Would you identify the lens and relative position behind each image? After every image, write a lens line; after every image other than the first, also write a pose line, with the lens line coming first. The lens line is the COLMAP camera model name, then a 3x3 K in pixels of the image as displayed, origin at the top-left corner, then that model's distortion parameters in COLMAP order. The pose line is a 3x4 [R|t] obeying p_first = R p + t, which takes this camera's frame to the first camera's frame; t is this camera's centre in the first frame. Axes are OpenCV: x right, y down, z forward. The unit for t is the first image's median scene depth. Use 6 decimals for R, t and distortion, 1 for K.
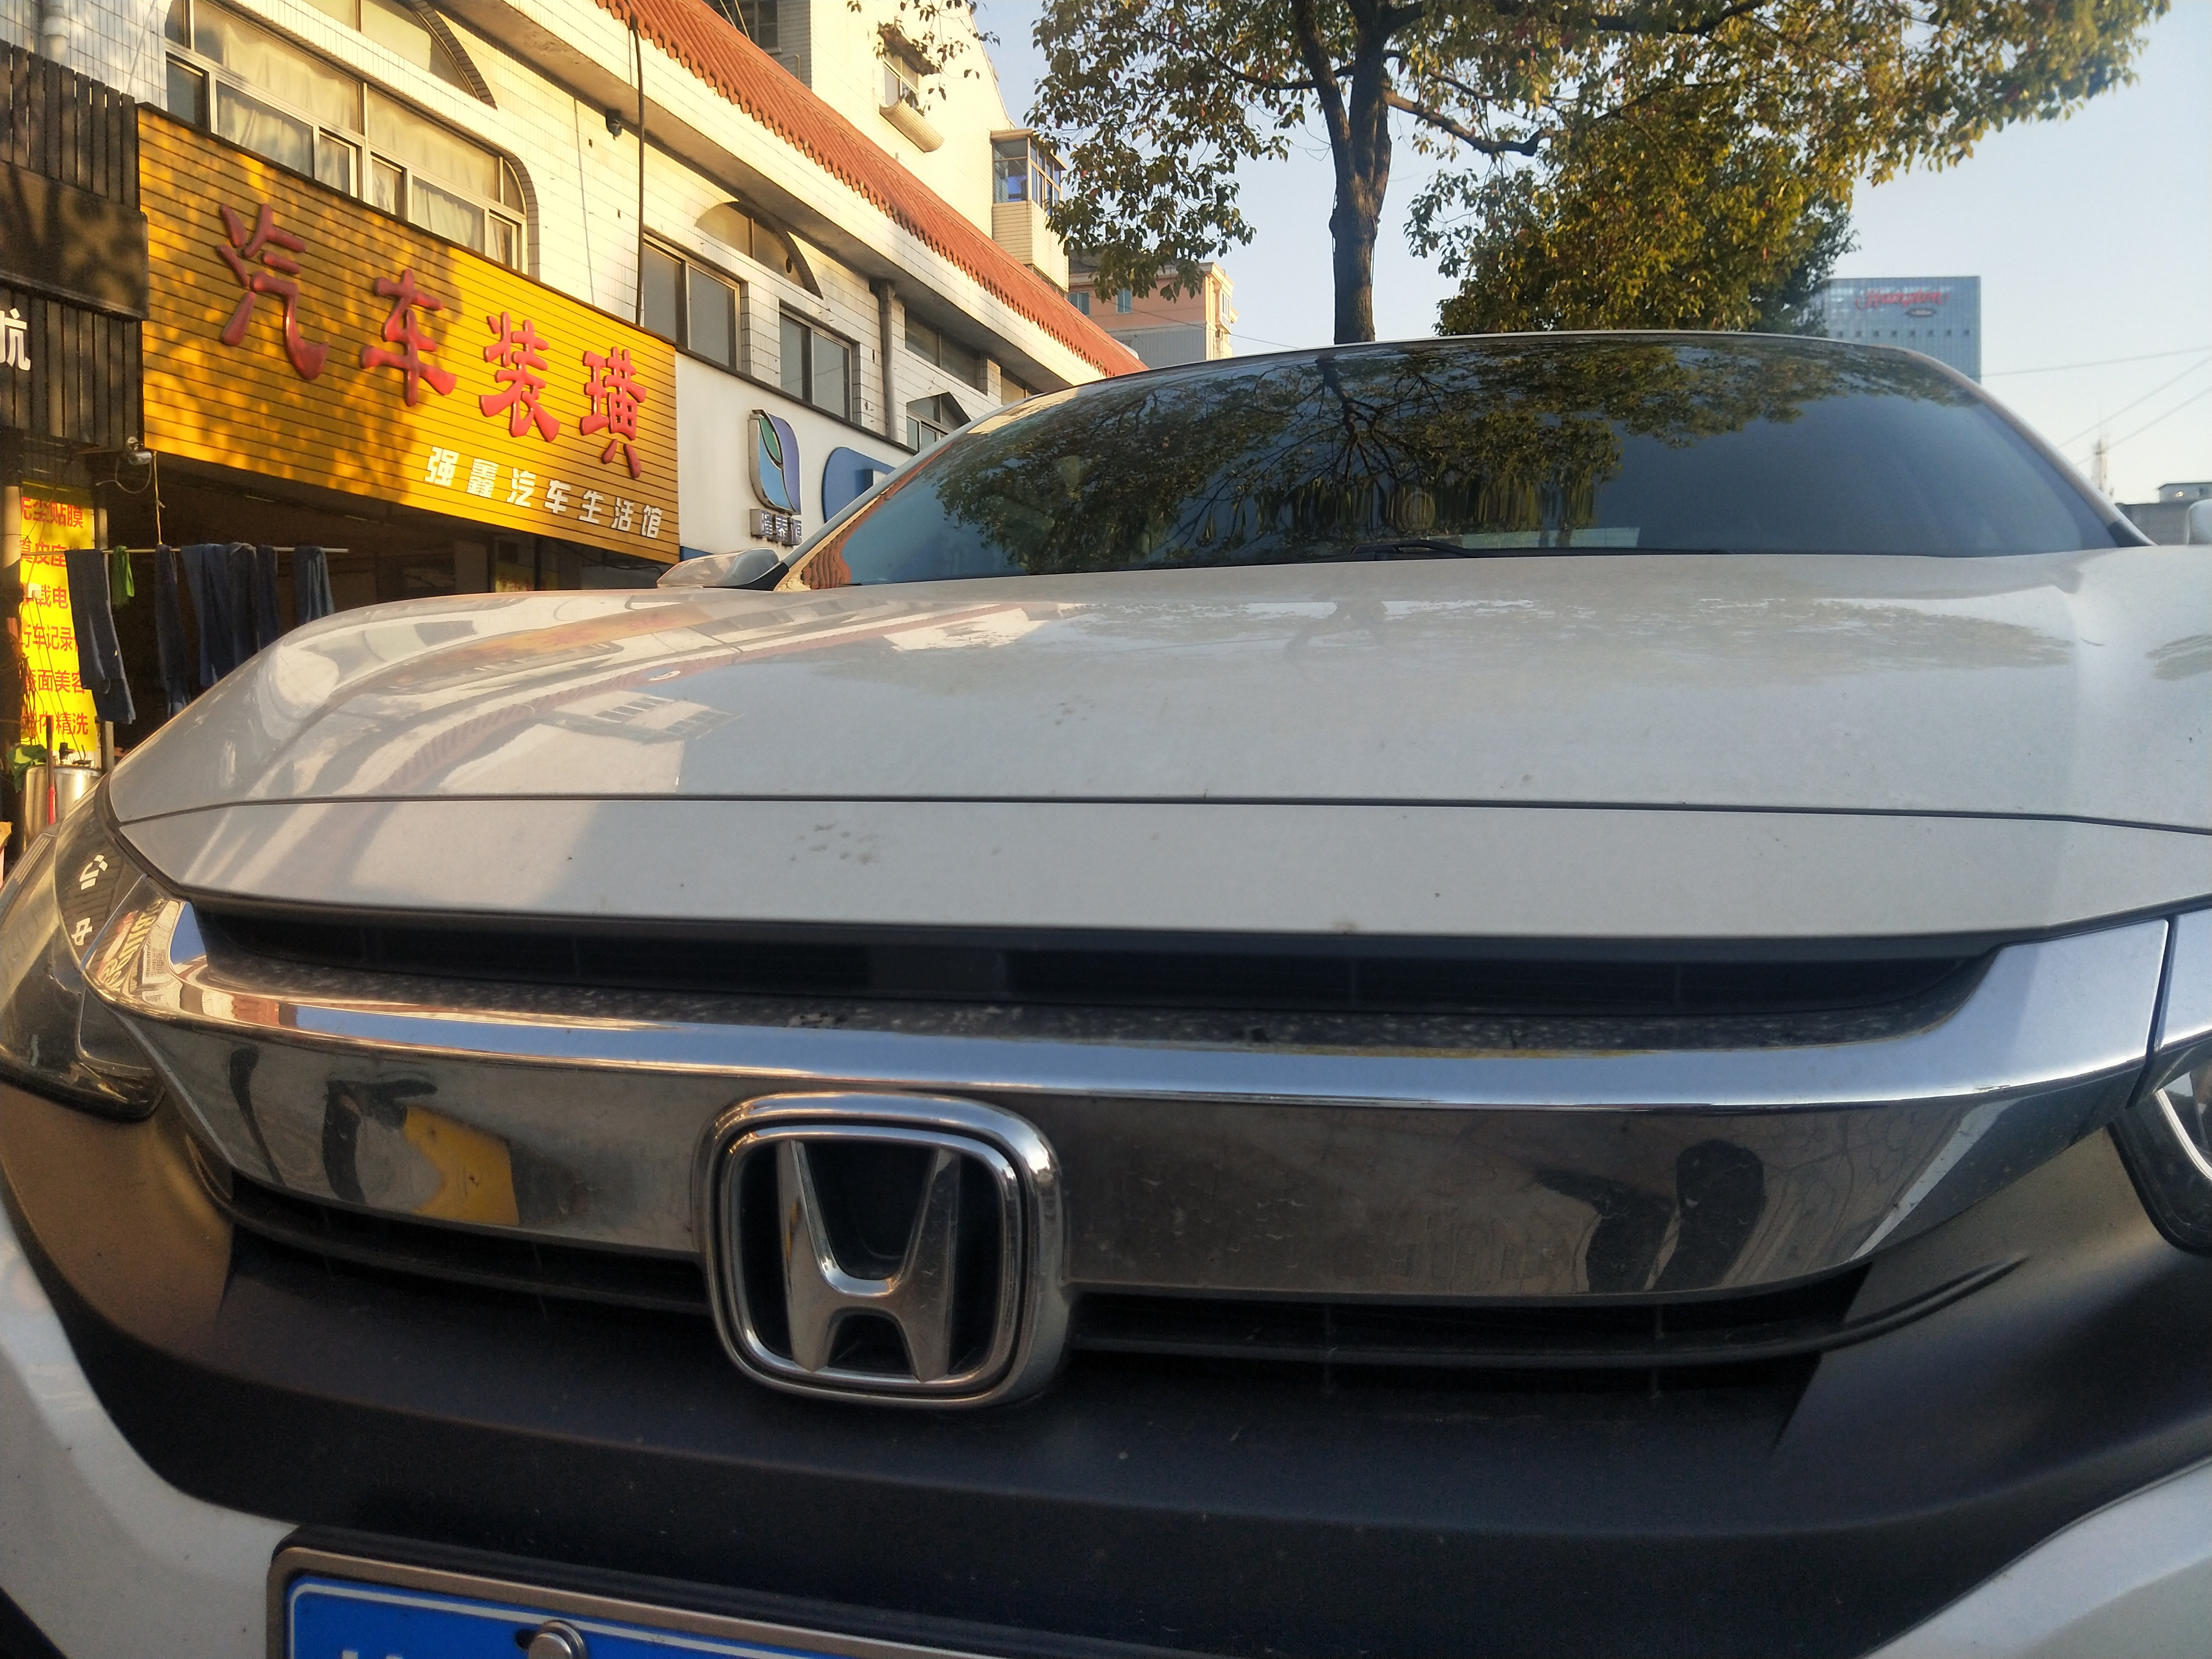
lens RADIAL K [[1907.4, 0, 1091.5], [0, 1907.4, 828.3], [0, 0, 1]] dist [-0.008361, -0.009027]
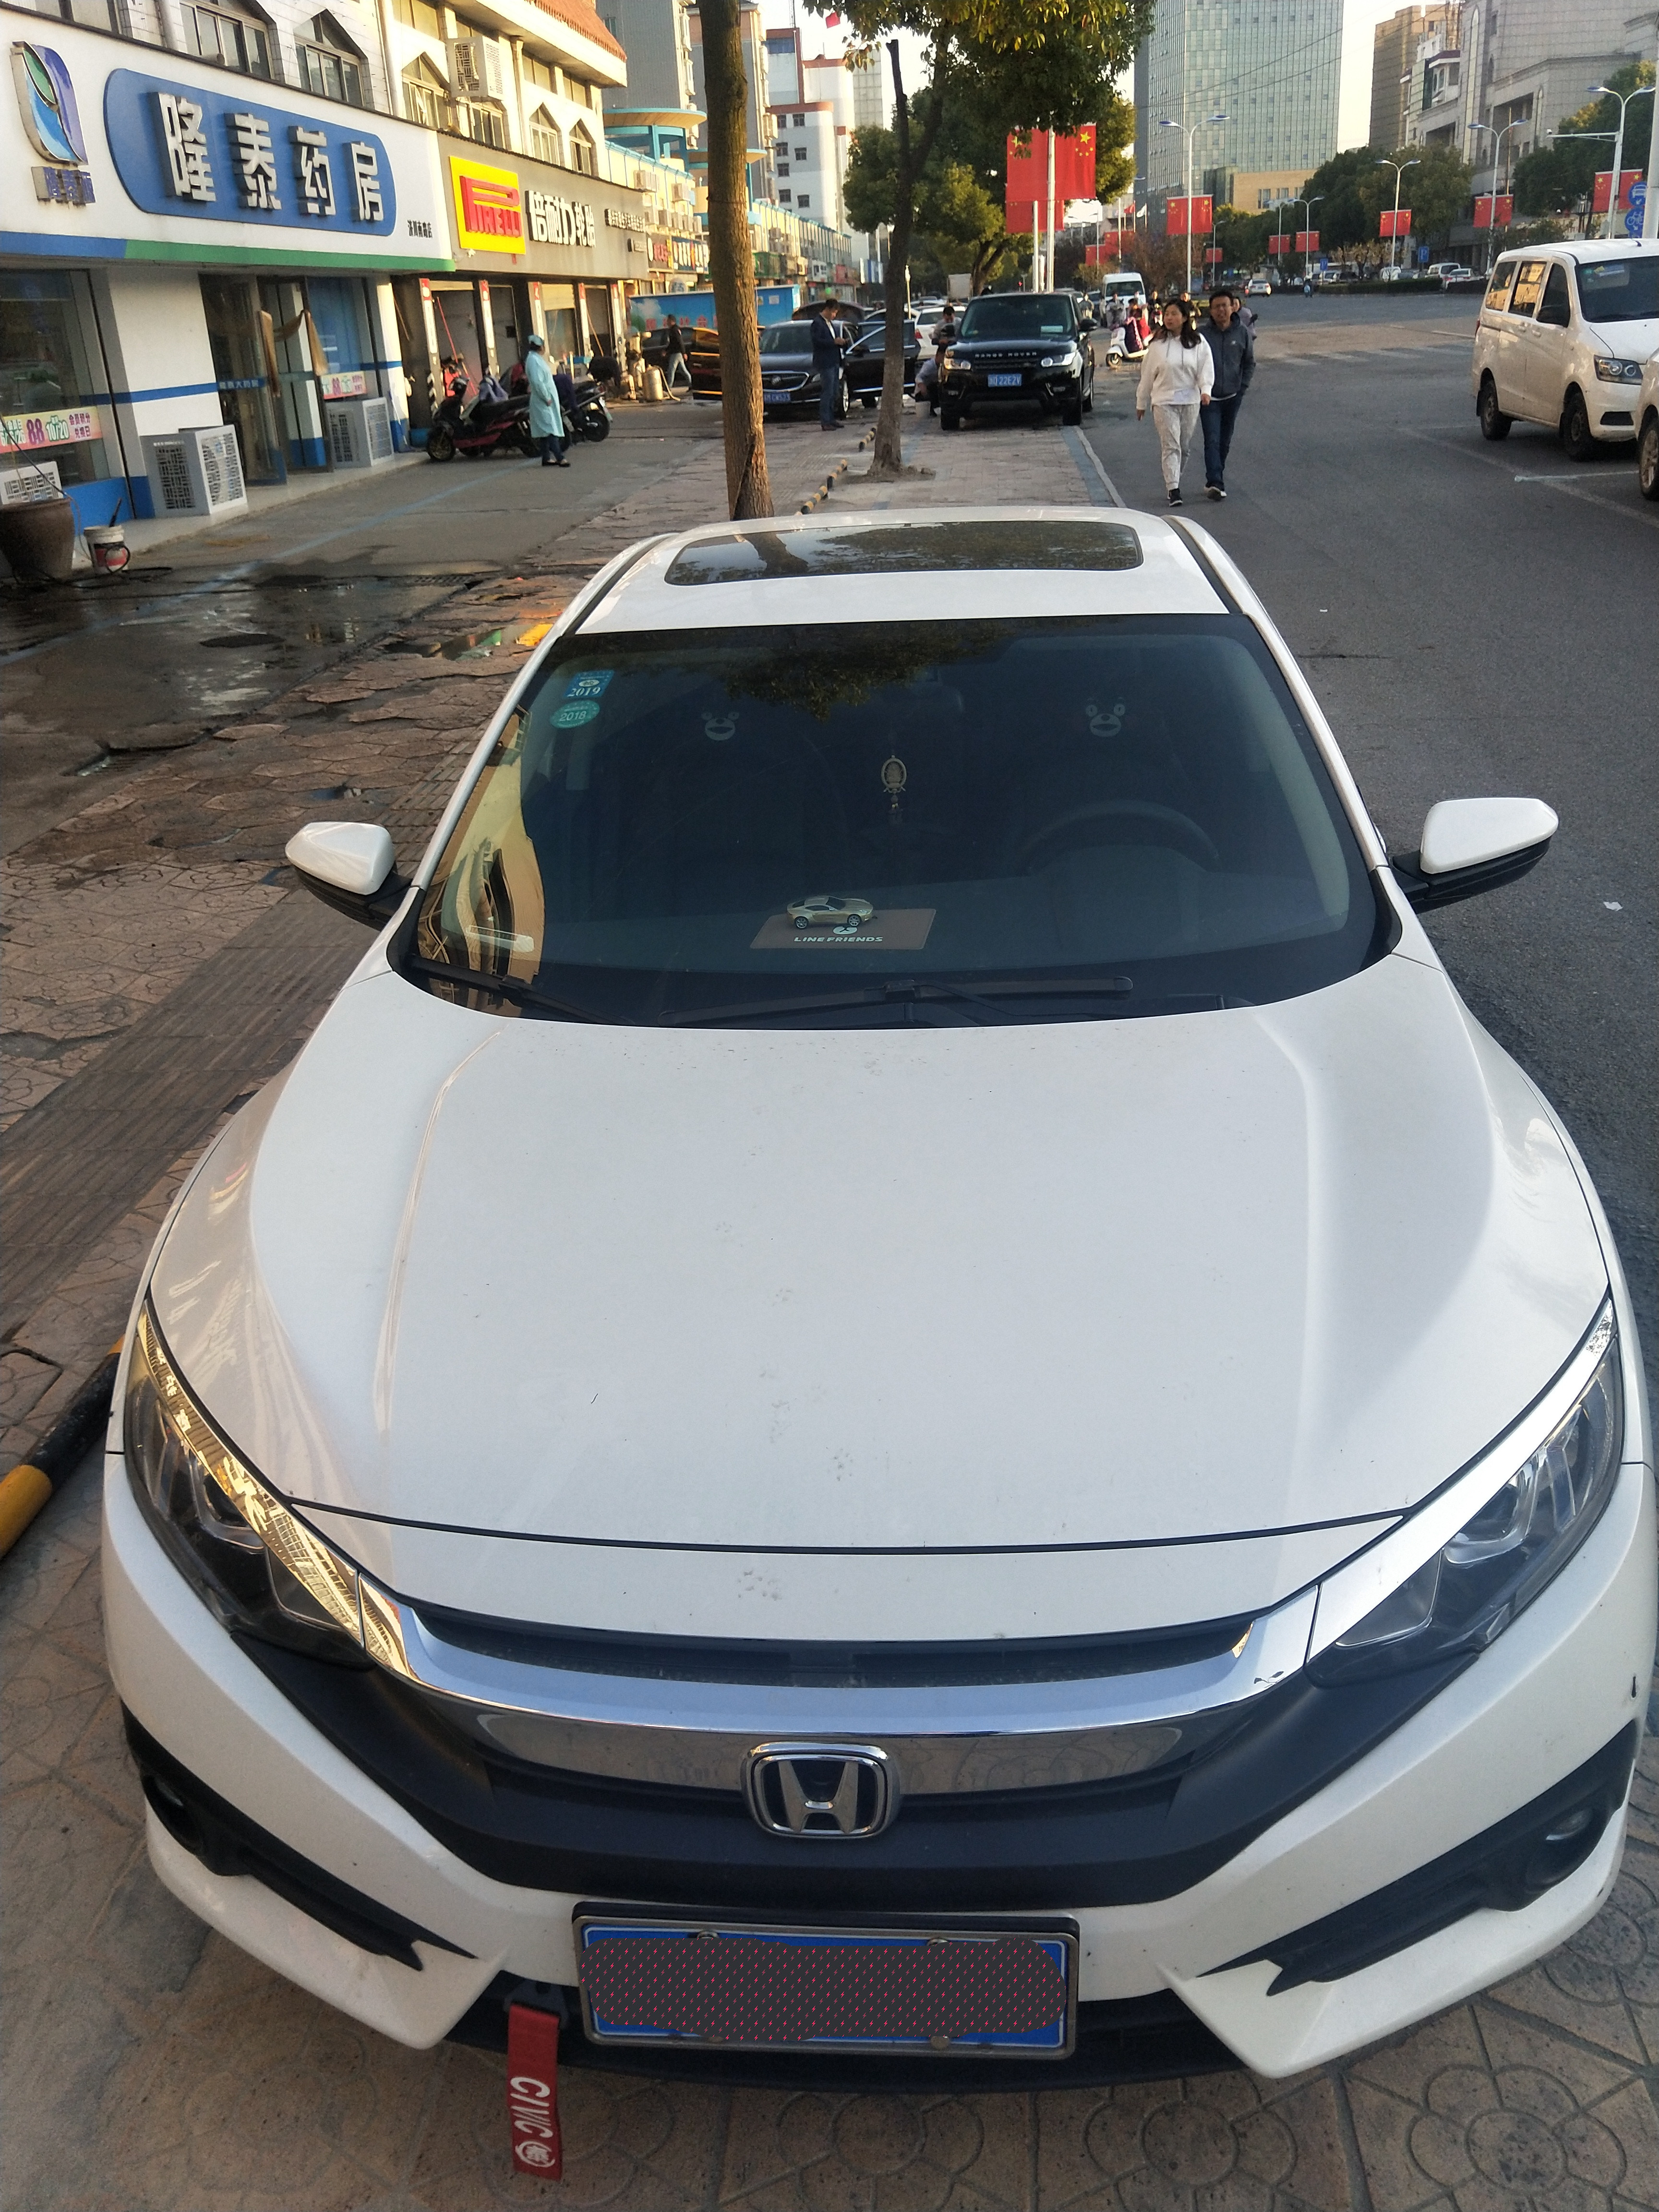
lens RADIAL K [[1907.4, 0, 870.6], [0, 1907.4, 1106.5], [0, 0, 1]] dist [-0.008361, -0.009027]
pose [[0.974120, -0.128375, 0.186037, -0.029228], [0.051753, 0.927870, 0.369295, -0.111276], [-0.220026, -0.350109, 0.910501, -0.070550]]
